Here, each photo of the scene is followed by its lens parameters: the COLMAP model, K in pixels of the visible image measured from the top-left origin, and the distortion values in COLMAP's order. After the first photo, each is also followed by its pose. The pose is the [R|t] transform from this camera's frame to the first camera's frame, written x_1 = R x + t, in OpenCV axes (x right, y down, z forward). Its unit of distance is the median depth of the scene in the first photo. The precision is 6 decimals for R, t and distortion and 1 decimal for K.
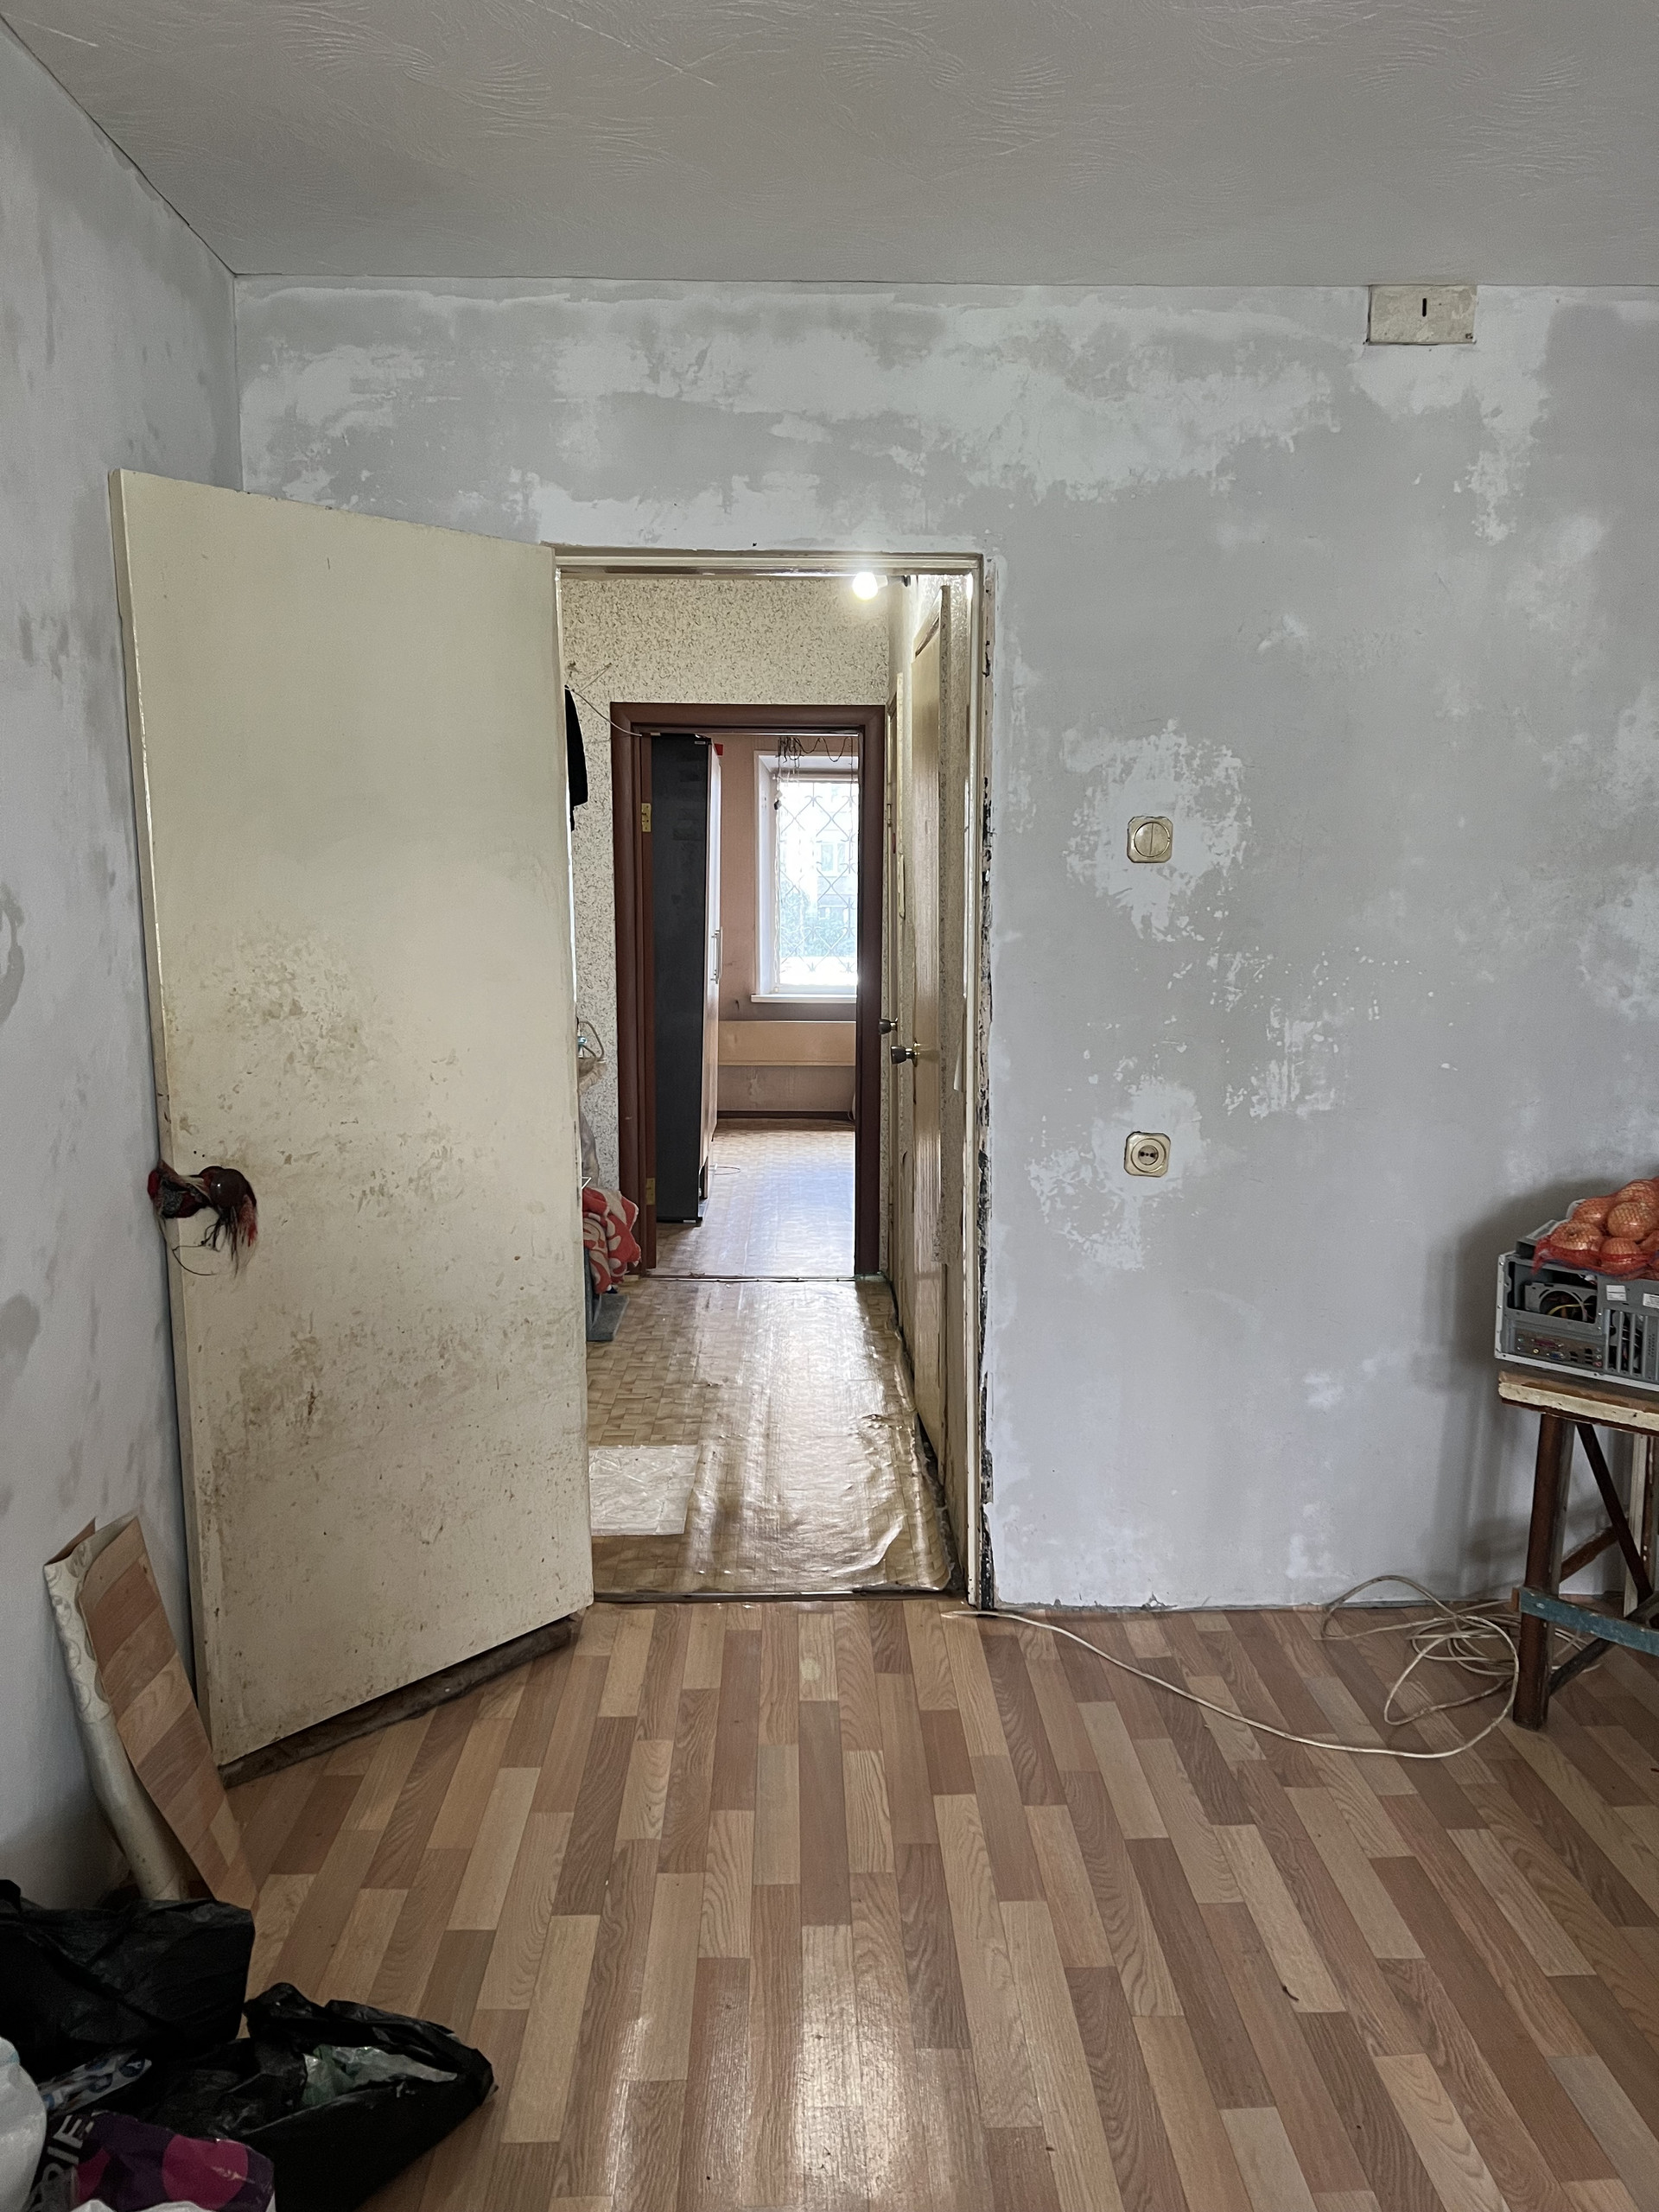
lens RADIAL K [[1666.0, 0, 833.8], [0, 1666.0, 1106.6], [0, 0, 1]] dist [0.039930, -0.053629]
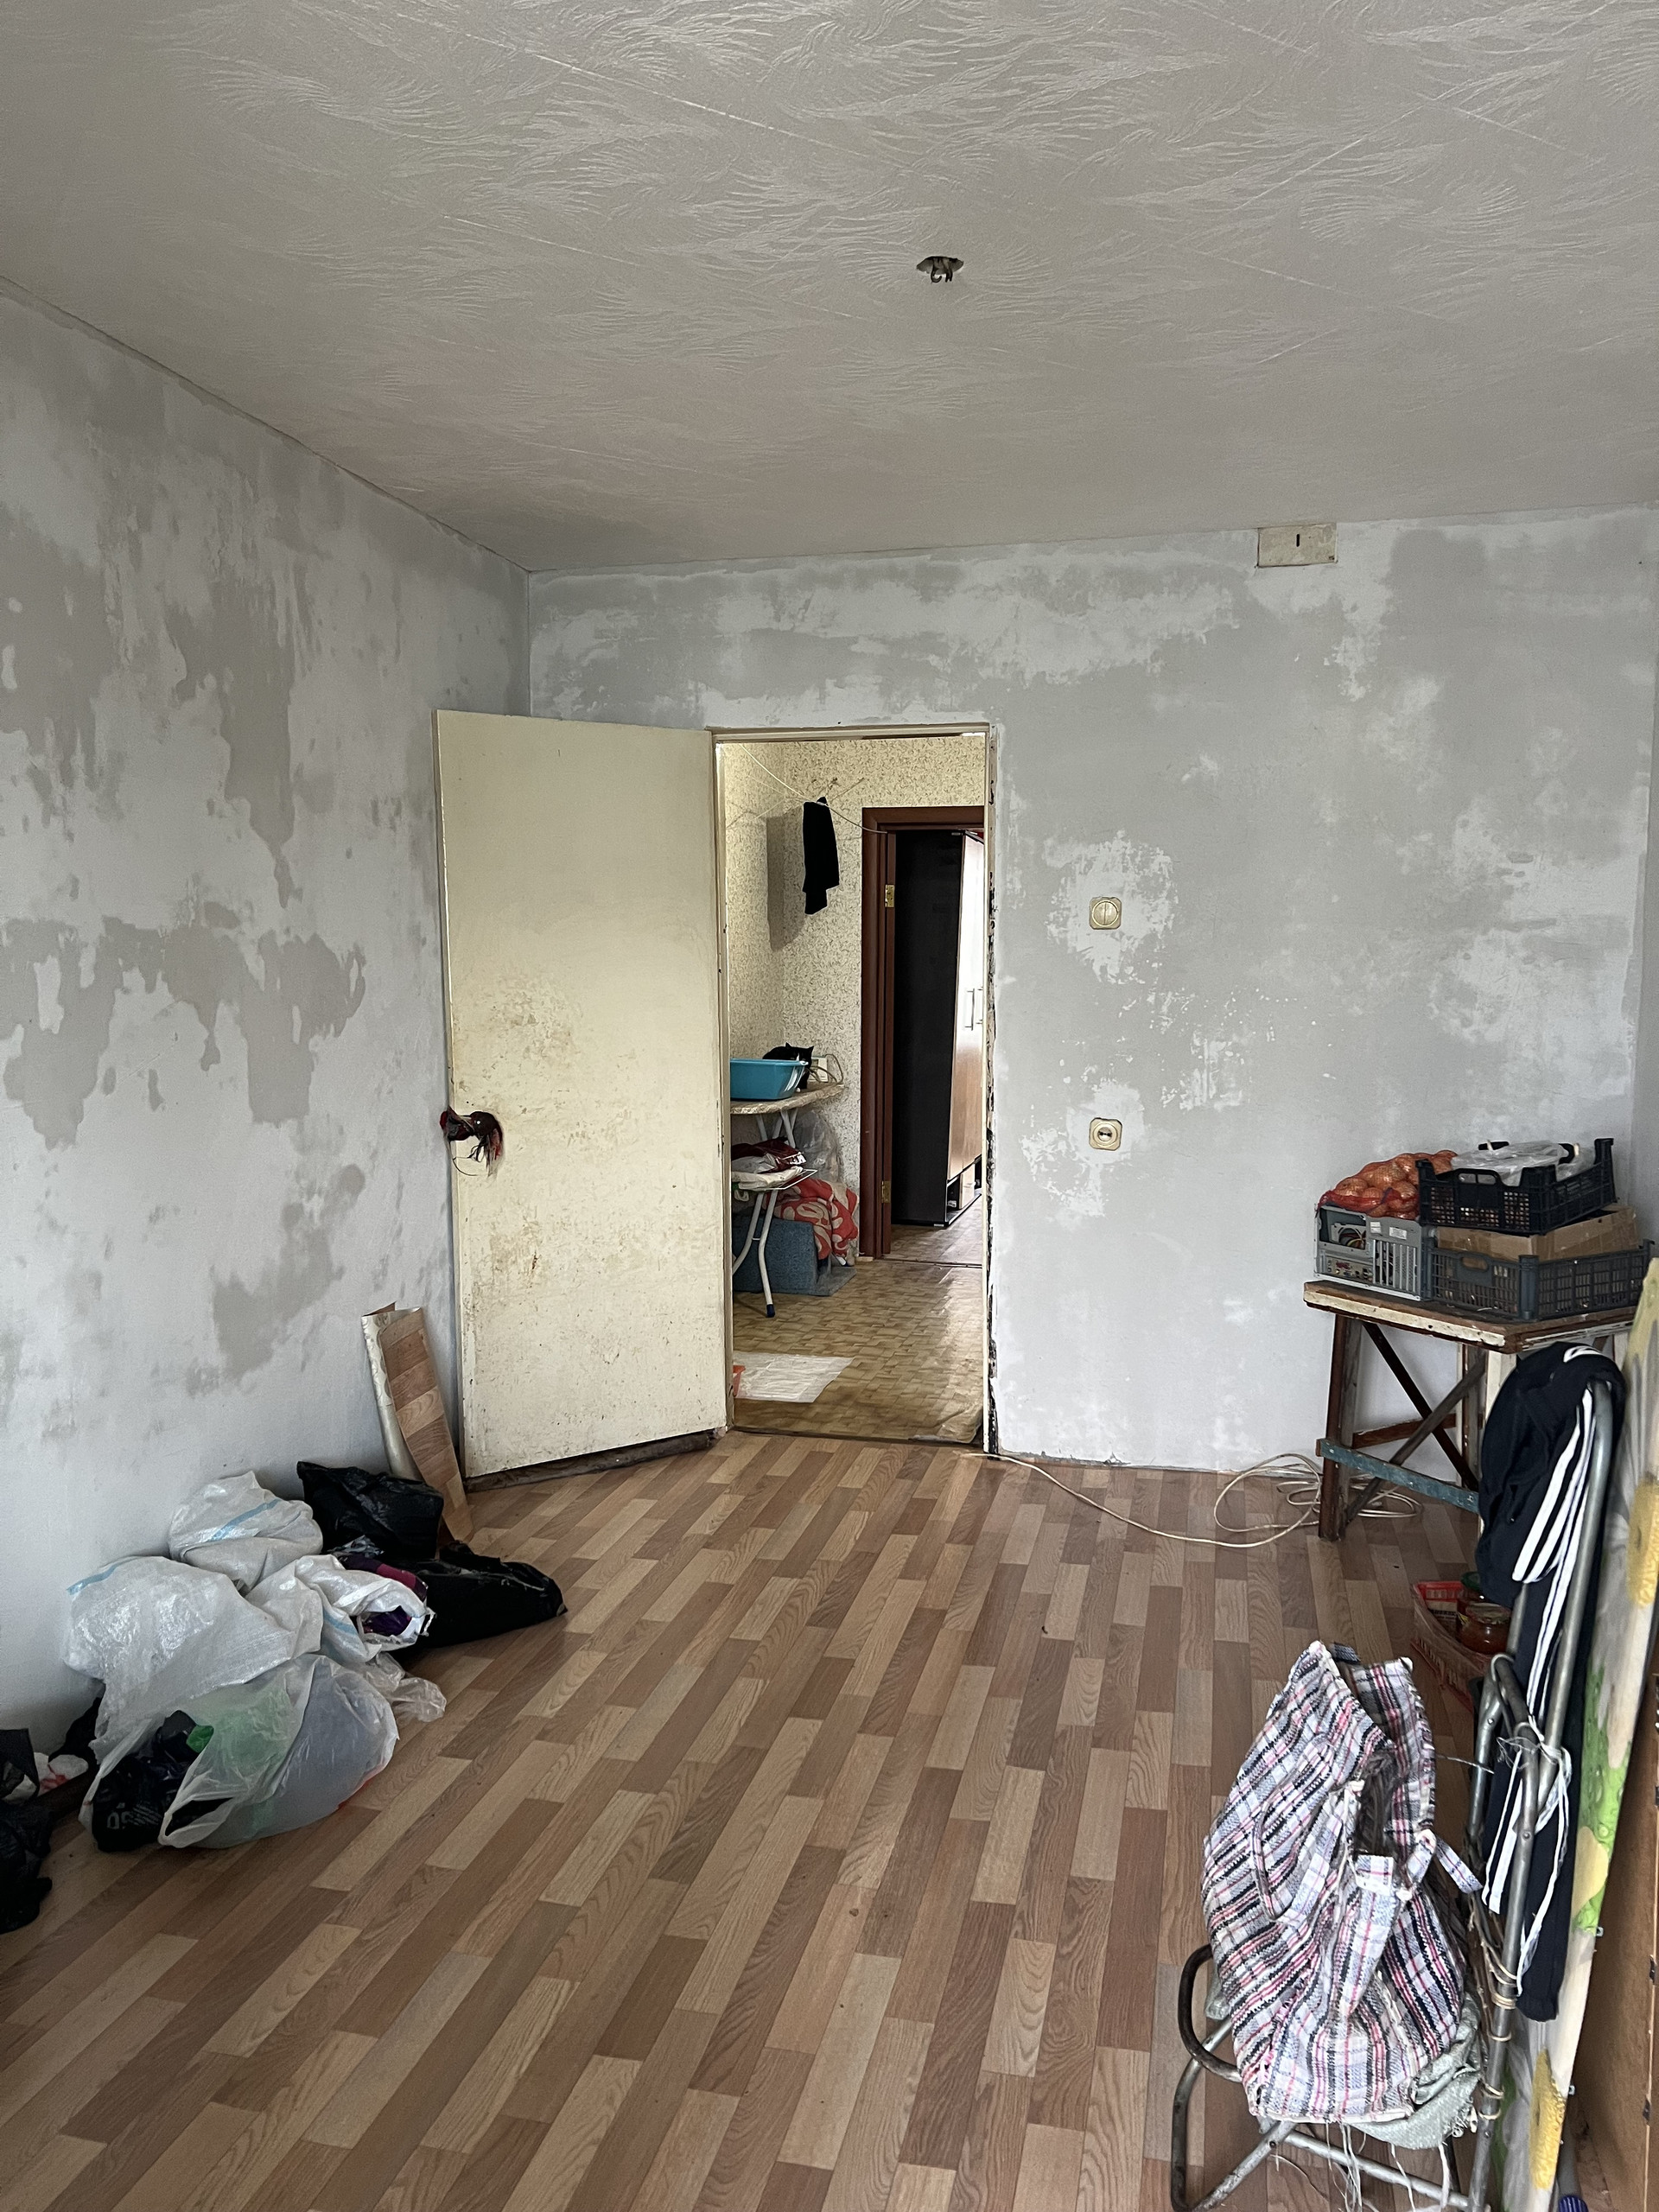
lens RADIAL K [[1666.0, 0, 832.0], [0, 1666.0, 1104.2], [0, 0, 1]] dist [0.039930, -0.053629]
pose [[0.965088, 0.022383, -0.260967, 0.350212], [-0.033559, 0.998697, -0.038449, 0.068966], [0.259767, 0.045865, 0.964582, -0.448376]]
